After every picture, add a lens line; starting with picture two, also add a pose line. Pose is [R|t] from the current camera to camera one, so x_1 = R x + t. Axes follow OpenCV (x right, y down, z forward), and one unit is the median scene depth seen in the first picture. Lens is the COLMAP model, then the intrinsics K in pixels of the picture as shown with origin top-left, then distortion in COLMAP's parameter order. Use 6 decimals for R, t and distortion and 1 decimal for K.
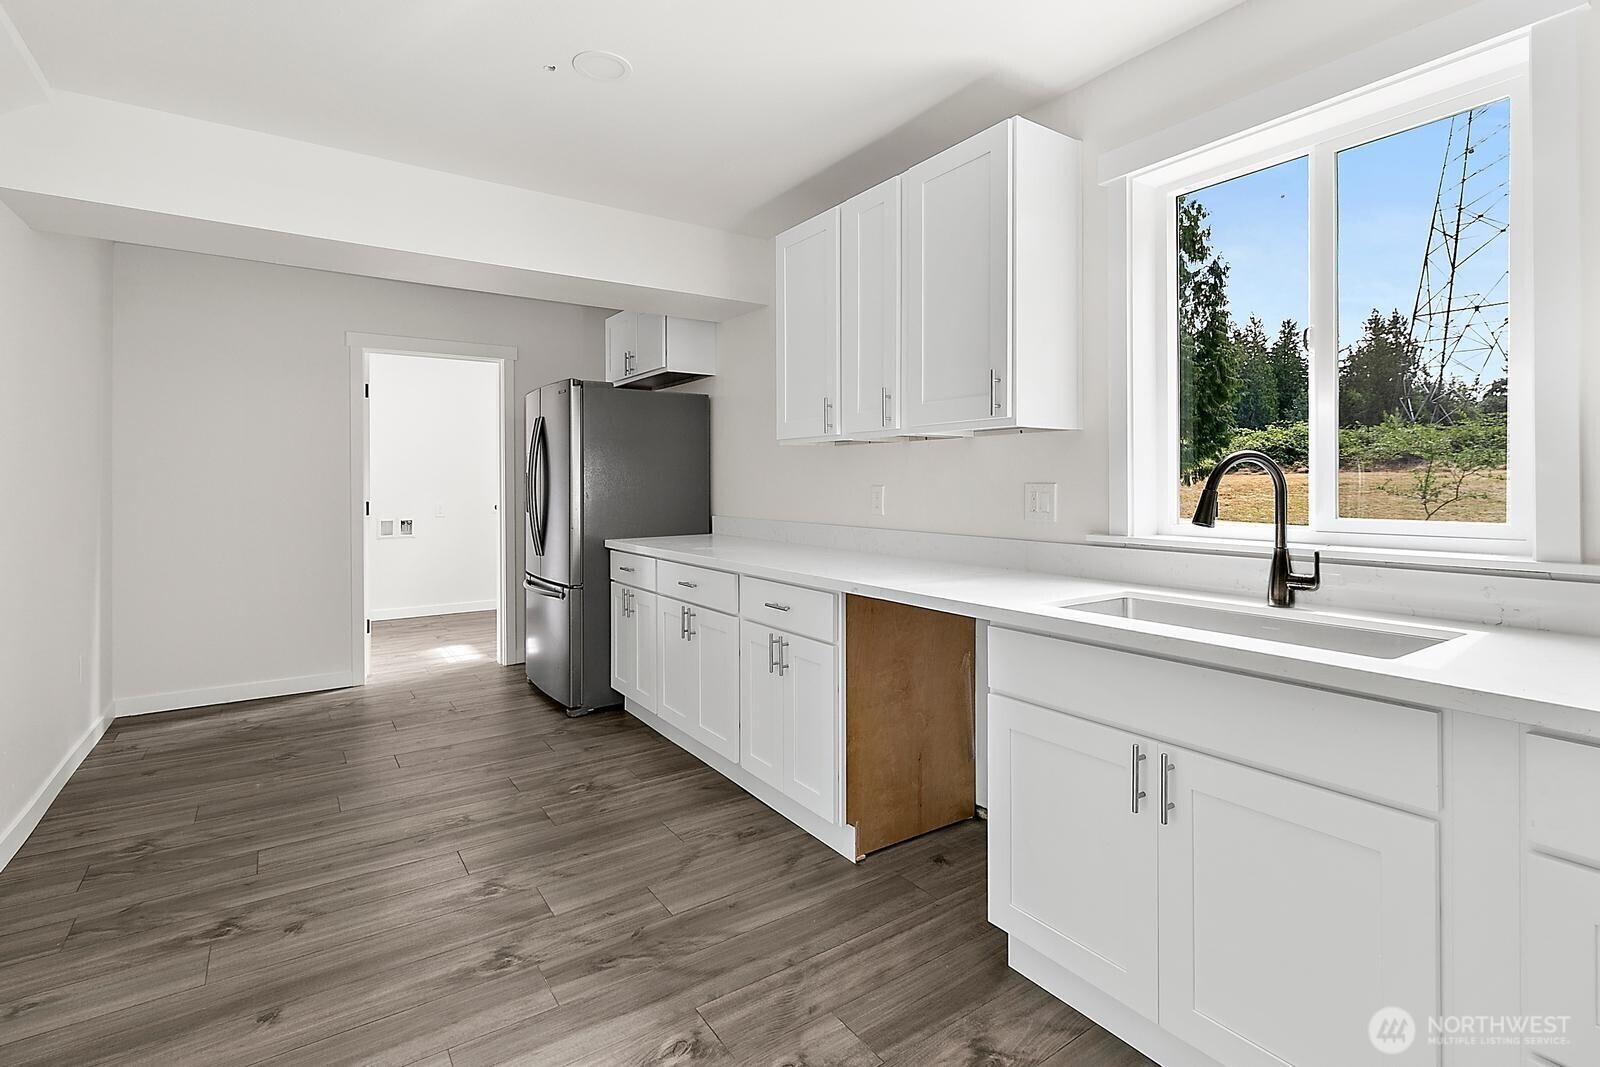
lens RADIAL K [[759.6, 0, 795.2], [0, 759.6, 498.1], [0, 0, 1]] dist [-0.002020, -0.000706]
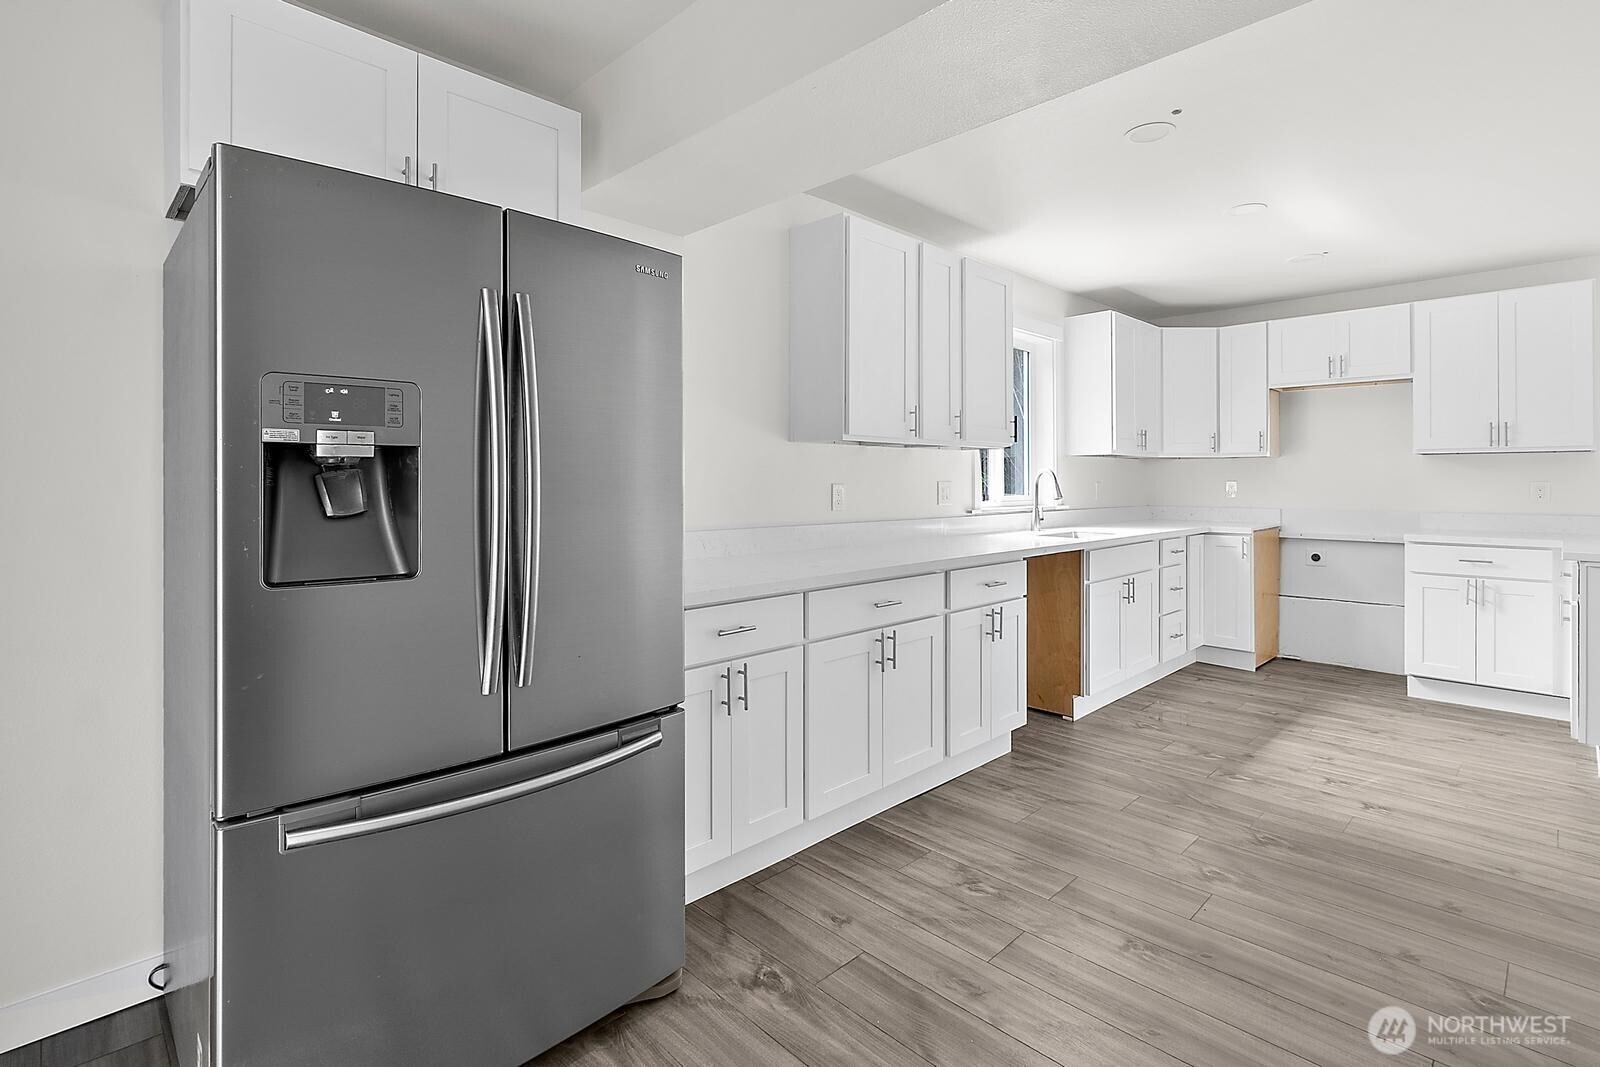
lens RADIAL K [[759.6, 0, 795.2], [0, 759.6, 498.1], [0, 0, 1]] dist [-0.002020, -0.000706]
pose [[-0.176148, -0.021807, 0.984122, -1.348495], [0.020762, 0.999450, 0.025863, -0.040820], [-0.984145, 0.024988, -0.175599, 1.779798]]
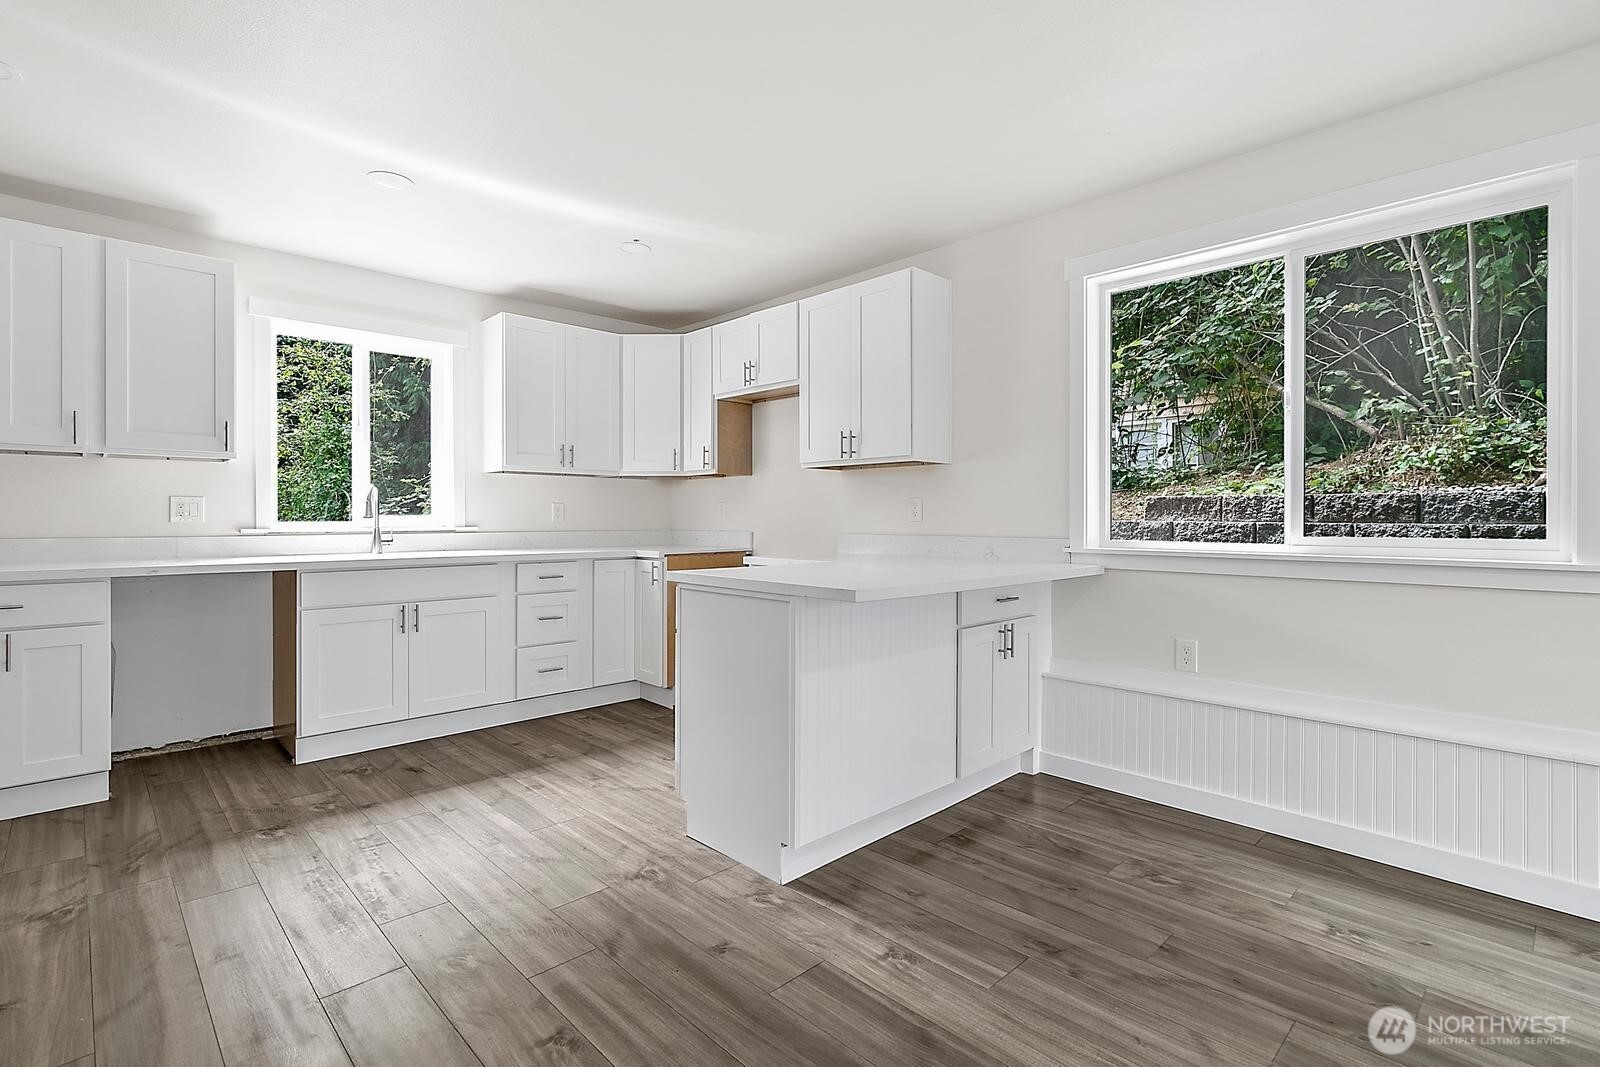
lens RADIAL K [[754.4, 0, 806.8], [0, 754.4, 543.7], [0, 0, 1]] dist [0.004167, 0.000988]
pose [[-0.168706, -0.031479, 0.985164, -1.433997], [0.018300, 0.999218, 0.035061, 0.045183], [-0.985497, 0.023944, -0.167998, 0.082804]]
